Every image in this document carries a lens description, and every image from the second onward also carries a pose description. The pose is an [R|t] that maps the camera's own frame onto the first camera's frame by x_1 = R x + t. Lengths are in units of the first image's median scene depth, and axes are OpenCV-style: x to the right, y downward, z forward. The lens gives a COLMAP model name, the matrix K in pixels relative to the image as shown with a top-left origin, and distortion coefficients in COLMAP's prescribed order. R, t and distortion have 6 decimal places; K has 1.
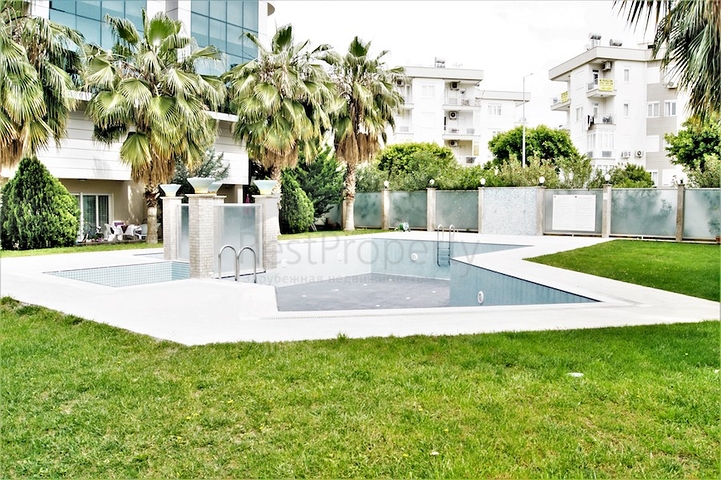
lens RADIAL K [[569.1, 0, 355.1], [0, 569.1, 237.3], [0, 0, 1]] dist [-0.080506, 0.021481]
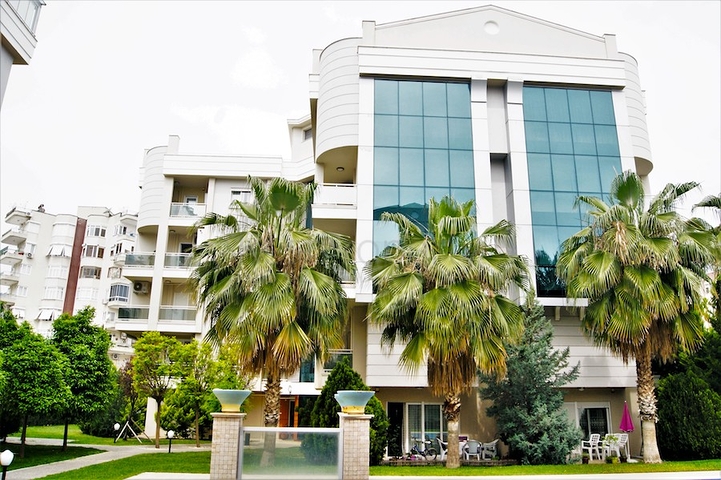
lens RADIAL K [[569.1, 0, 335.5], [0, 569.1, 239.5], [0, 0, 1]] dist [-0.080506, 0.021481]
pose [[0.661426, -0.211510, -0.719569, 0.154559], [-0.051663, 0.944284, -0.325052, -0.024331], [0.748229, 0.252172, 0.613647, 0.267793]]
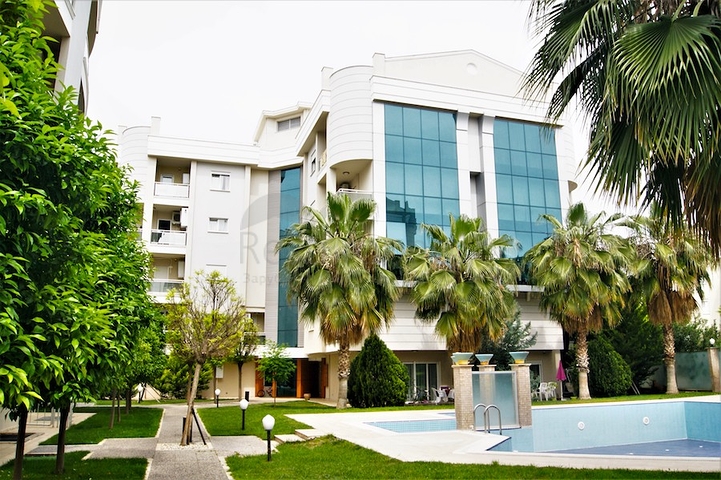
lens RADIAL K [[569.1, 0, 353.9], [0, 569.1, 242.1], [0, 0, 1]] dist [-0.080506, 0.021481]
pose [[0.823296, -0.136331, -0.550997, 0.122199], [-0.020104, 0.963115, -0.268338, 0.003203], [0.567256, 0.231999, 0.790188, -0.113824]]
